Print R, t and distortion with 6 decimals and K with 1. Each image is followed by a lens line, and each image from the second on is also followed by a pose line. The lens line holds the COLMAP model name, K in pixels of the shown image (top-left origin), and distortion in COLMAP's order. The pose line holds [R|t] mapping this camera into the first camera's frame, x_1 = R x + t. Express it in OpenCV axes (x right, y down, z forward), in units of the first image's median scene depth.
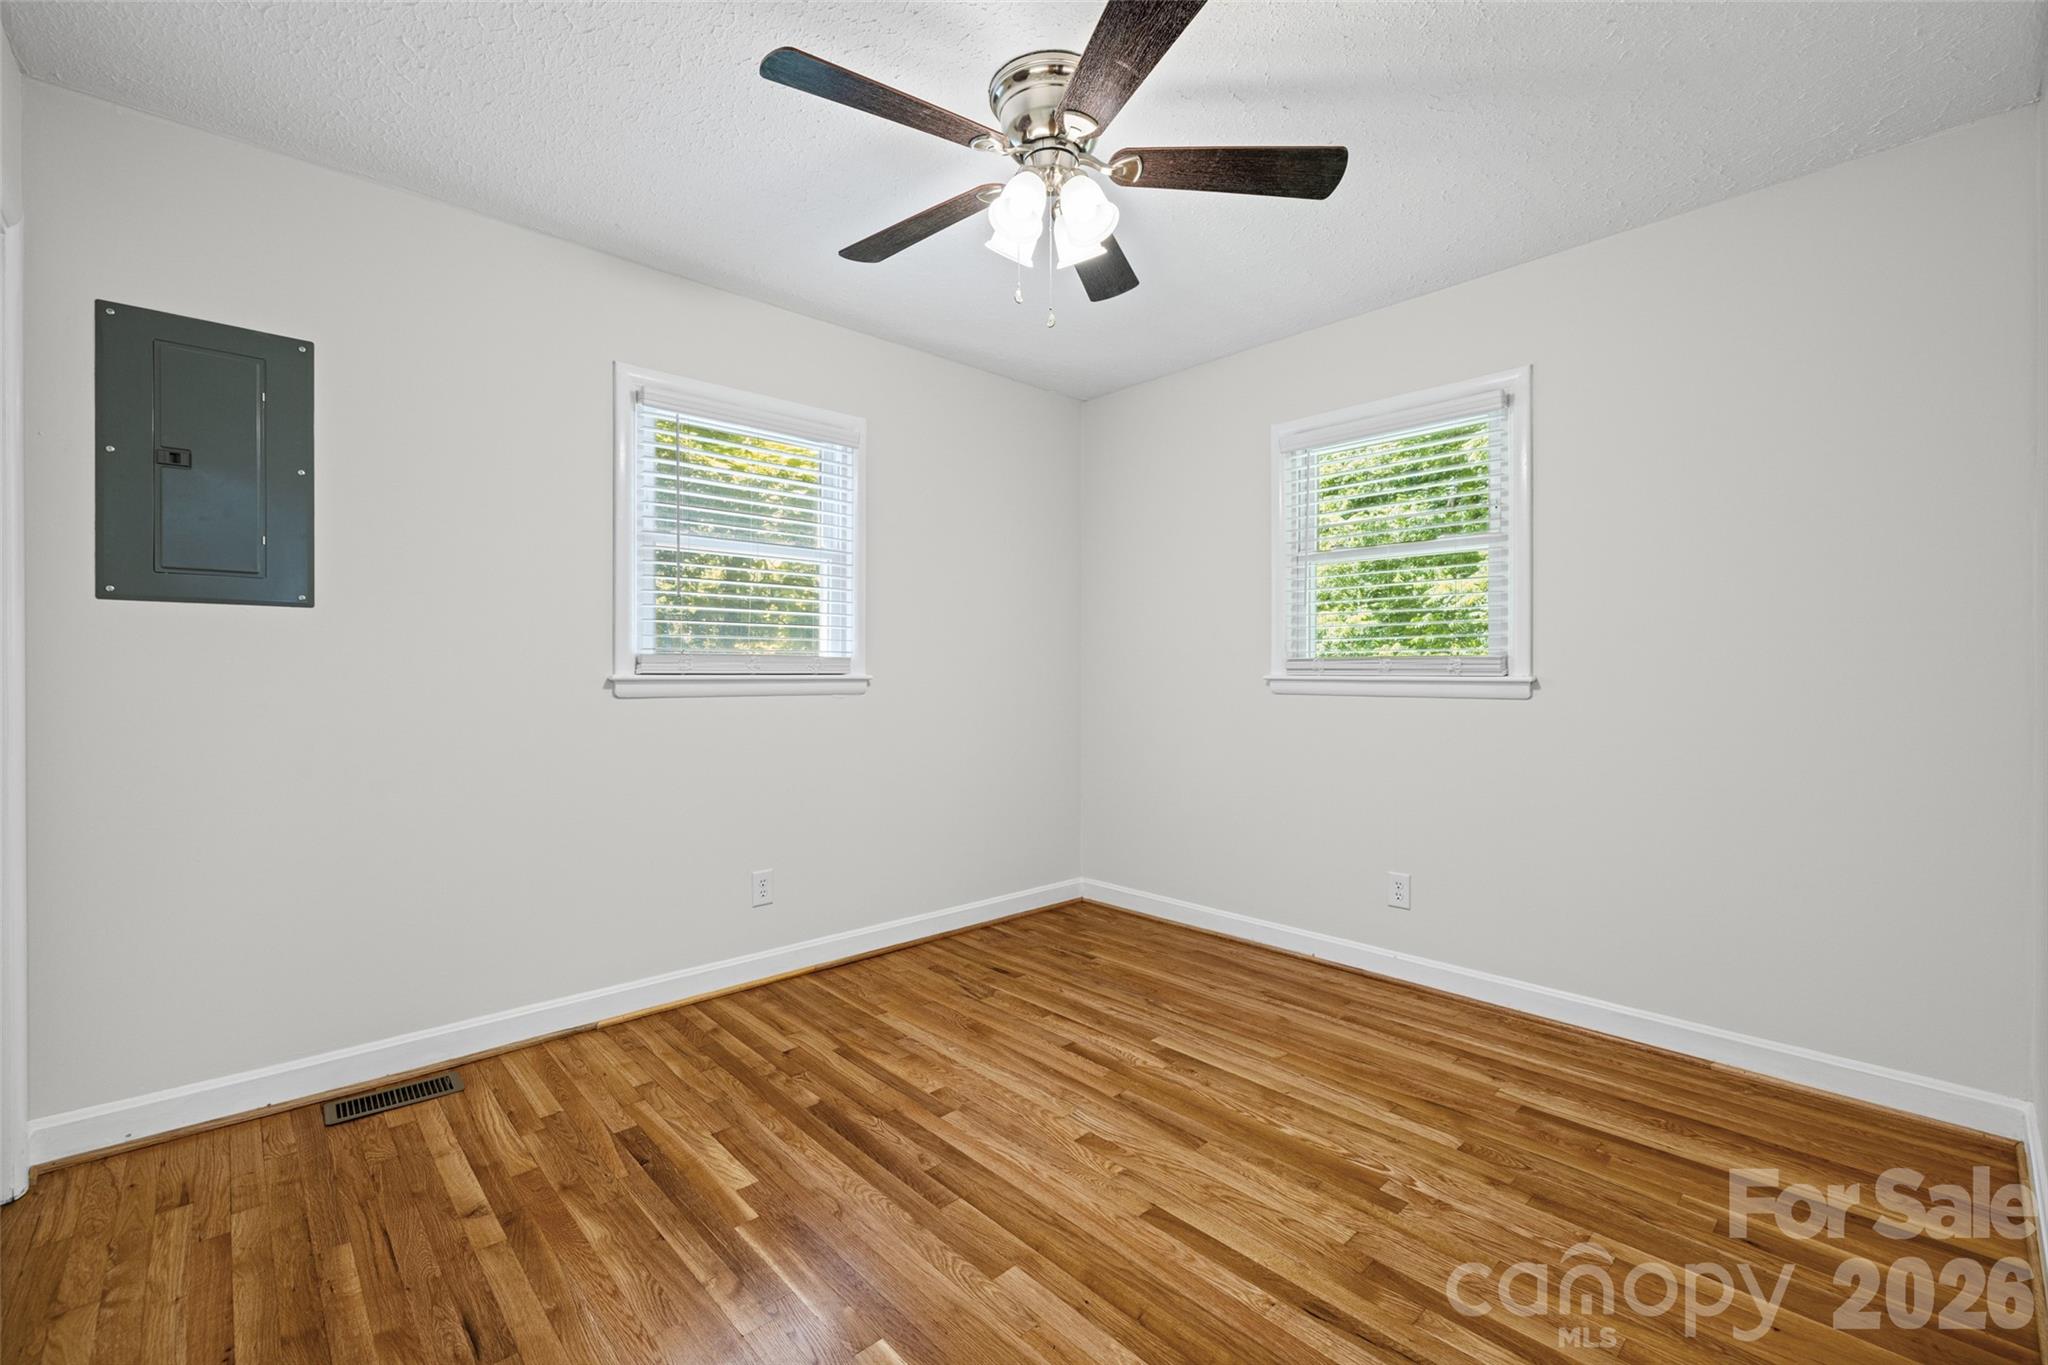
lens RADIAL K [[867.1, 0, 1016.1], [0, 867.1, 672.2], [0, 0, 1]] dist [-0.001818, 0.000005]
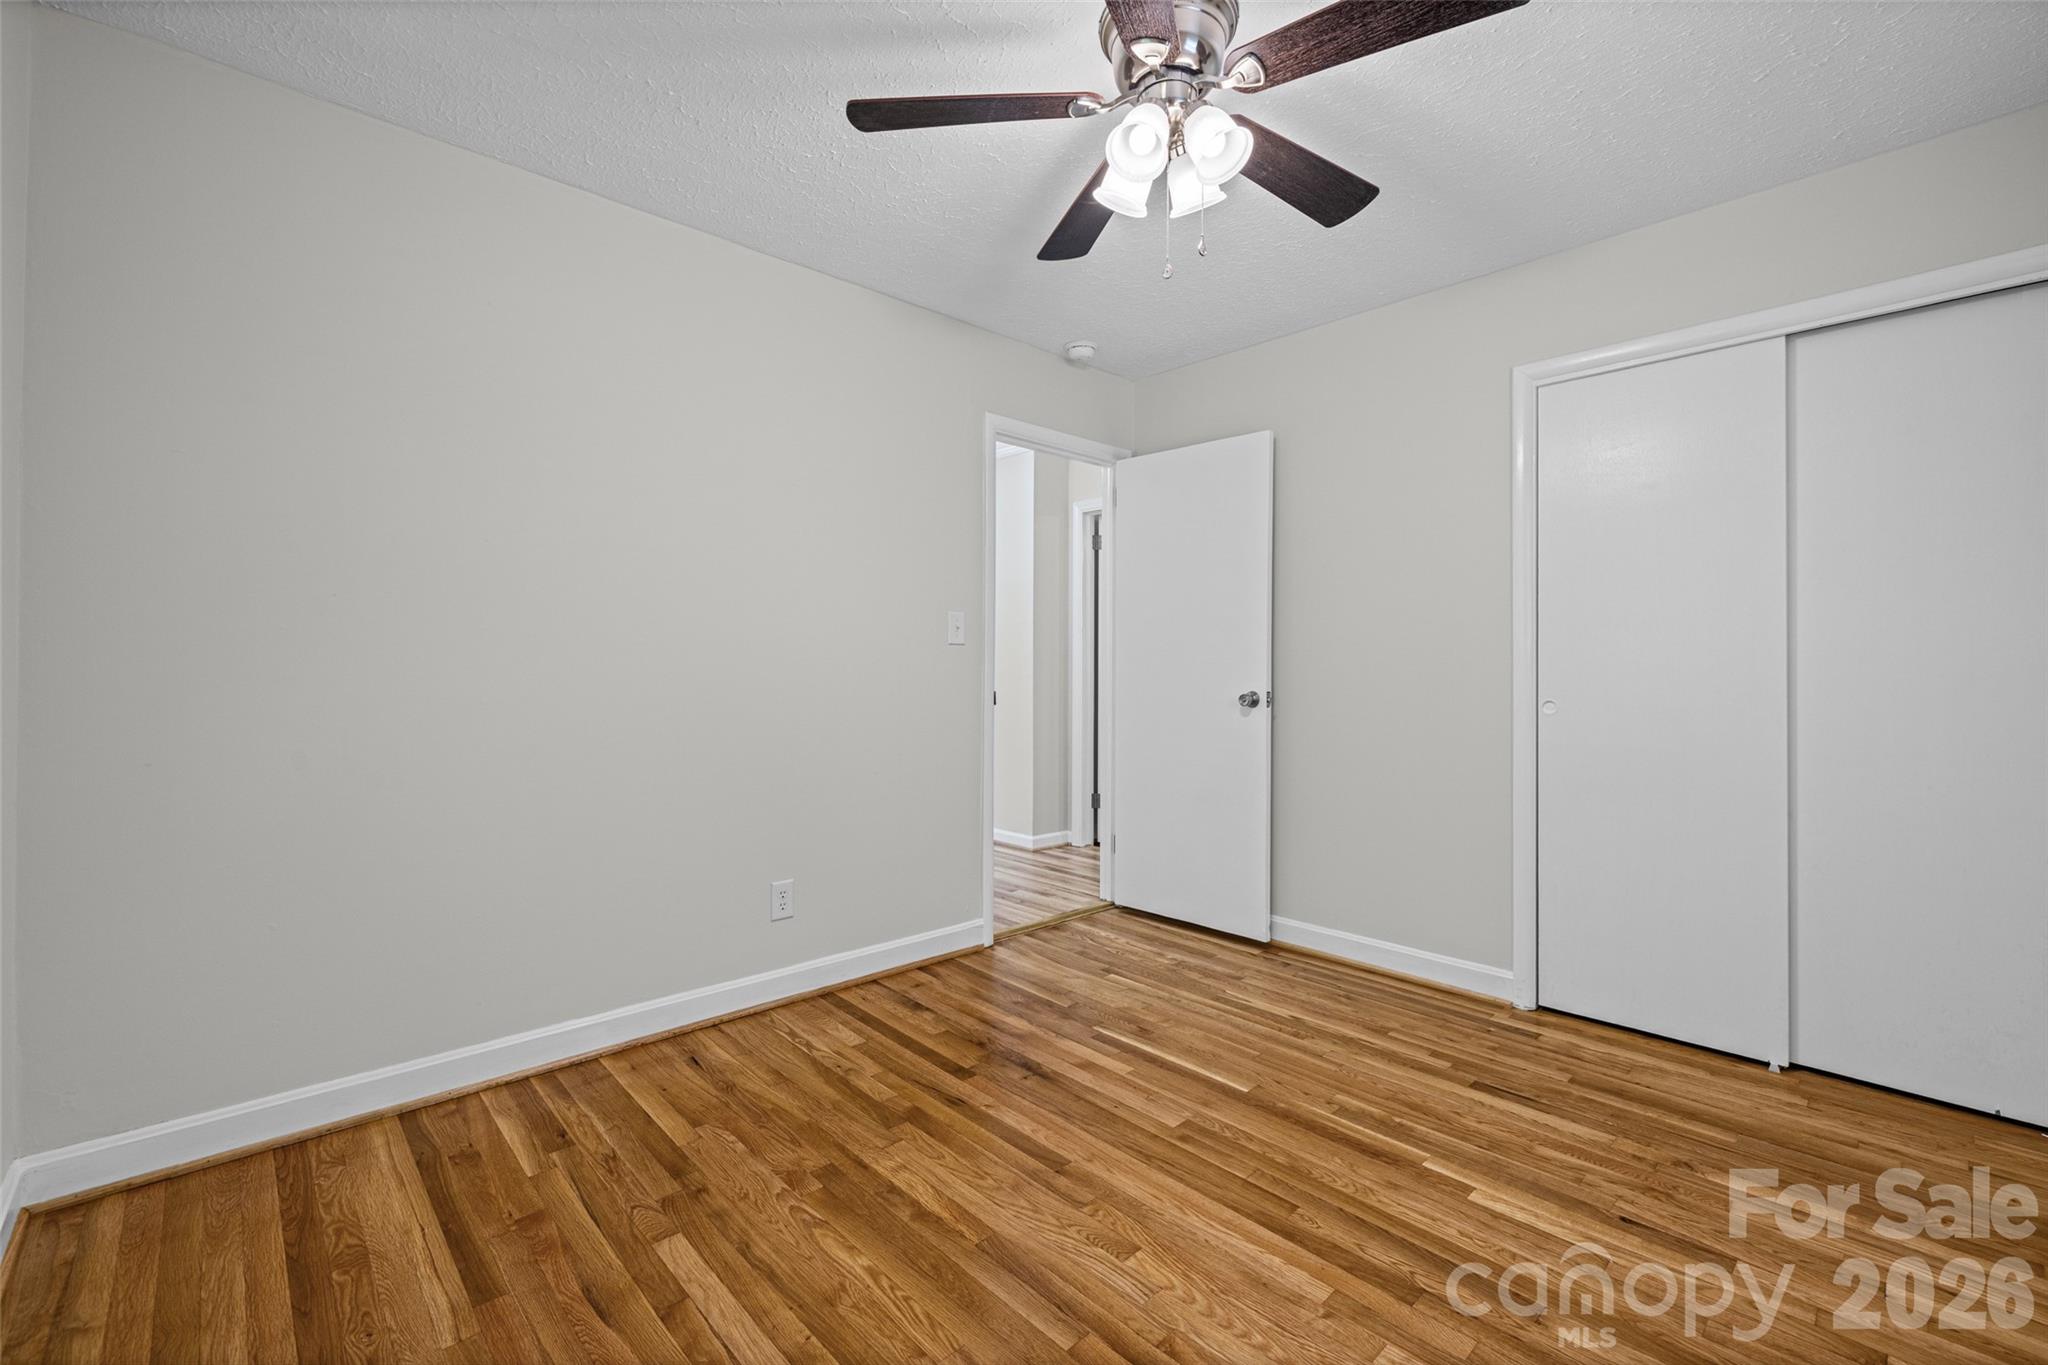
lens RADIAL K [[867.1, 0, 1016.1], [0, 867.1, 672.2], [0, 0, 1]] dist [-0.001818, 0.000005]
pose [[-0.999990, -0.003602, -0.002460, 0.201770], [-0.003611, 0.999987, 0.003588, 0.010014], [0.002447, 0.003596, -0.999991, 1.945722]]
